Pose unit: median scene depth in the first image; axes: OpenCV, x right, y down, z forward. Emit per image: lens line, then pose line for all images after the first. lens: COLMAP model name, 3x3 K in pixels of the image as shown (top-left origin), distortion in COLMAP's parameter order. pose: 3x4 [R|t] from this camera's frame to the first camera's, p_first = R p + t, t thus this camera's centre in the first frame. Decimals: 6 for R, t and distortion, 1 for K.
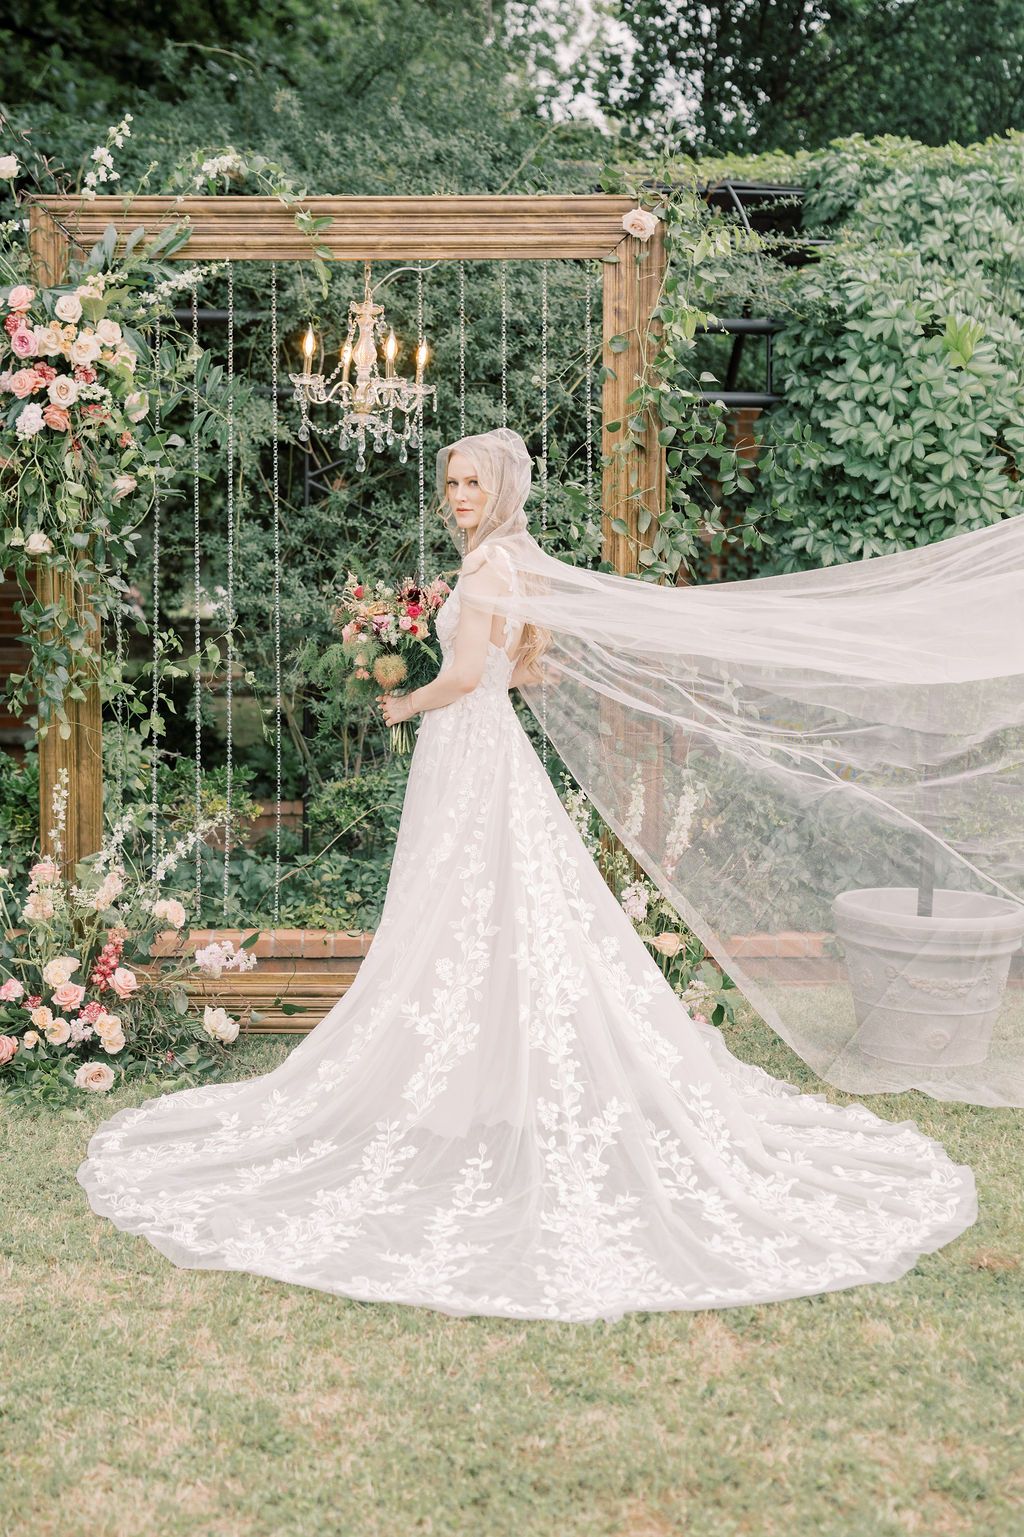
lens RADIAL K [[2228.3, 0, 478.9], [0, 2228.3, 752.5], [0, 0, 1]] dist [0.011596, -0.030051]
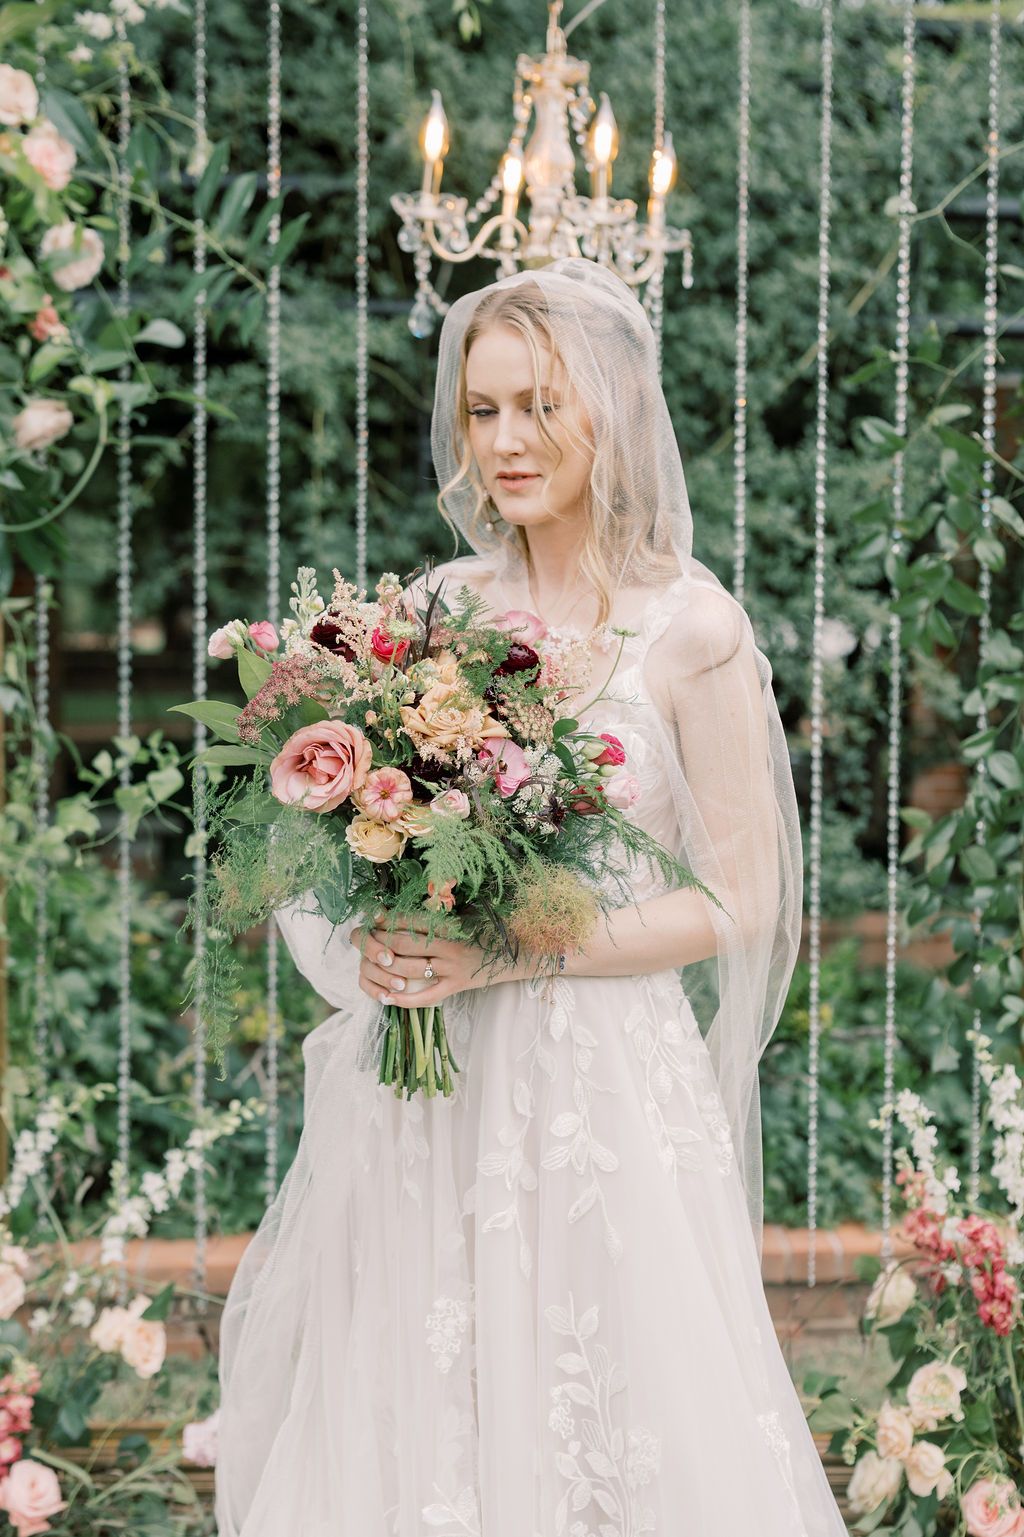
lens RADIAL K [[2259.1, 0, 667.0], [0, 2259.1, 722.1], [0, 0, 1]] dist [-0.052541, 0.122647]
pose [[0.999259, 0.000423, 0.038482, -0.044611], [0.000683, 0.999587, -0.028736, -0.041701], [-0.038478, 0.028741, 0.998846, 0.513282]]
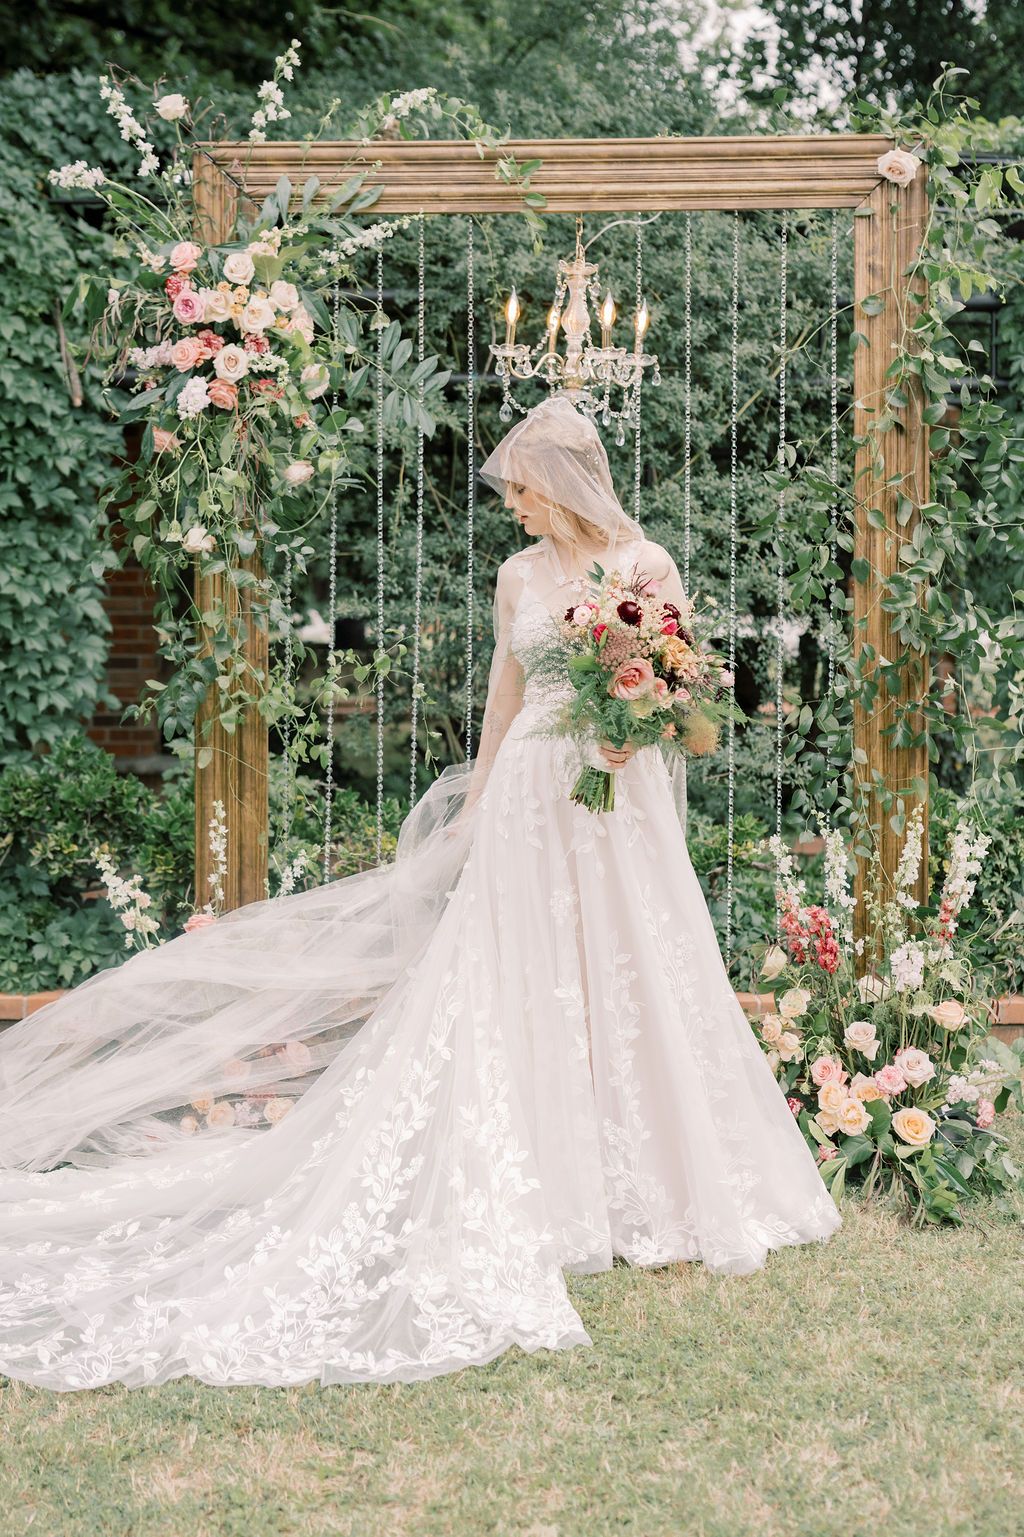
lens RADIAL K [[2270.4, 0, 440.0], [0, 2270.4, 631.0], [0, 0, 1]] dist [-0.004607, 0.019593]
pose [[0.998660, -0.001508, -0.051728, -0.058870], [-0.001959, 0.997756, -0.066921, -0.000155], [0.051712, 0.066933, 0.996417, 0.132634]]
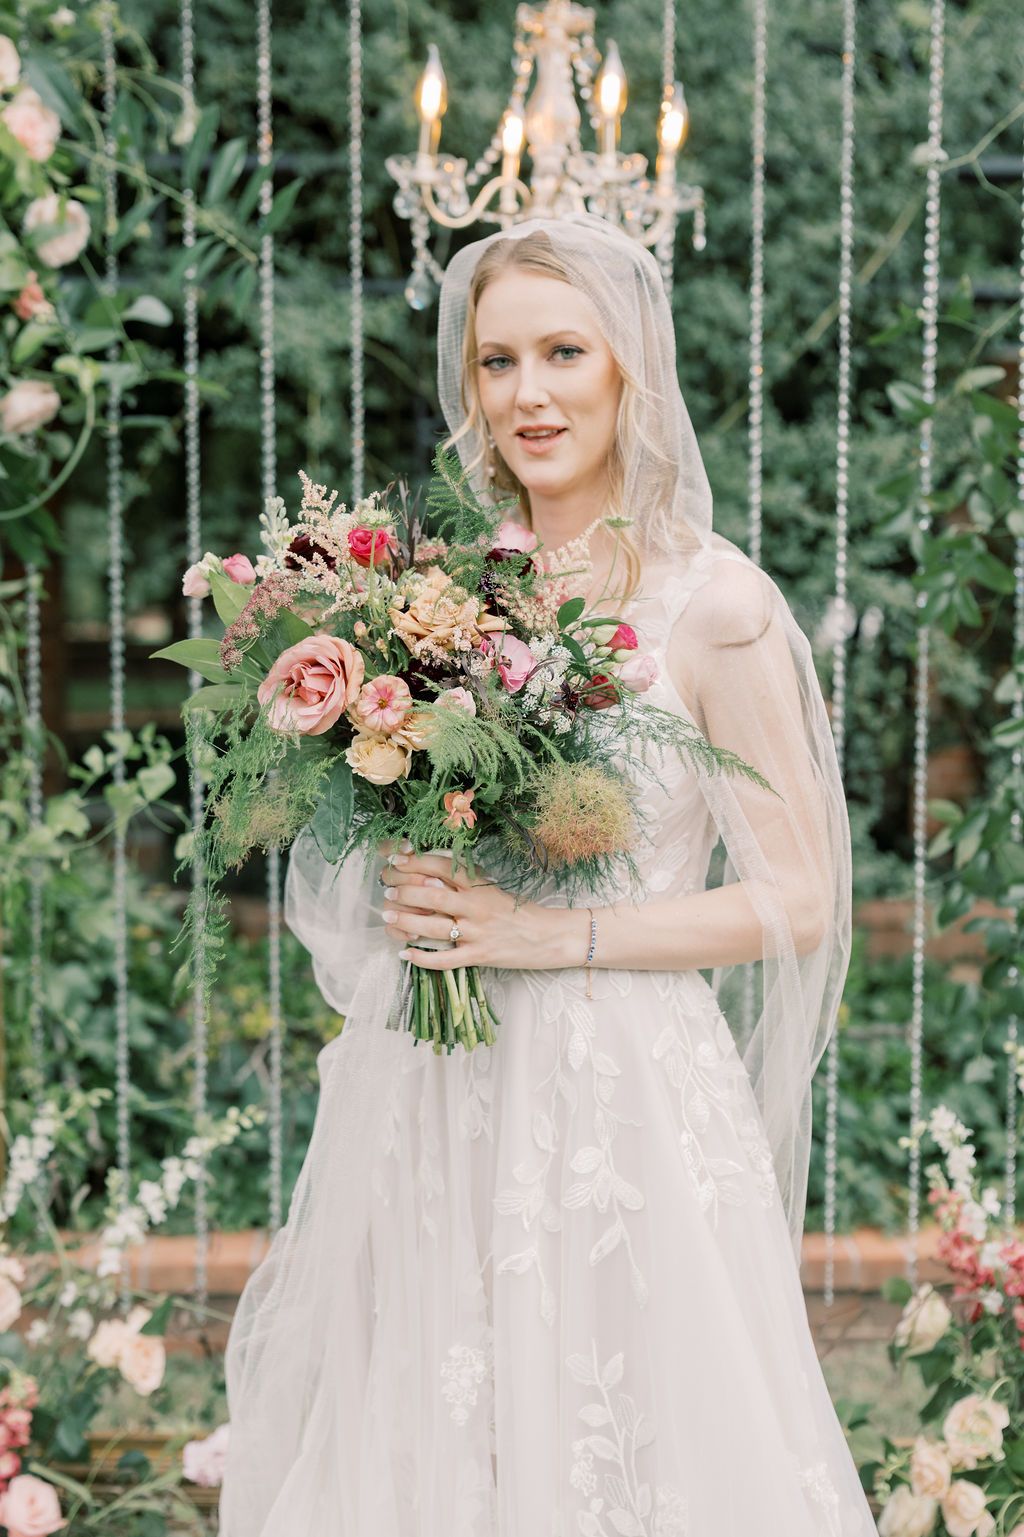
lens RADIAL K [[2248.2, 0, 453.1], [0, 2248.2, 763.5], [0, 0, 1]] dist [0.001831, -0.028204]
pose [[0.998482, -0.006511, -0.054697, -0.047467], [0.006269, 0.999970, -0.004595, -0.043135], [0.054726, 0.004245, 0.998492, 0.539286]]
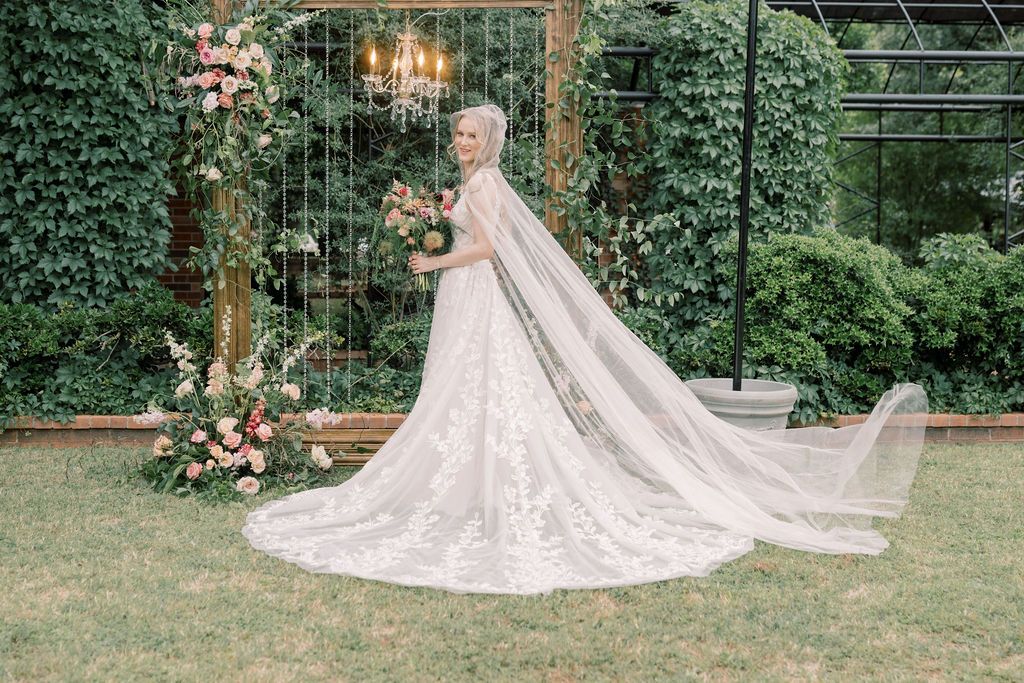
lens RADIAL K [[1497.8, 0, 481.9], [0, 1497.8, 317.1], [0, 0, 1]] dist [0.001831, -0.028204]
pose [[0.999995, -0.002714, 0.001836, 0.004292], [0.002758, 0.999705, -0.024136, 0.042924], [-0.001770, 0.024141, 0.999707, -0.140030]]
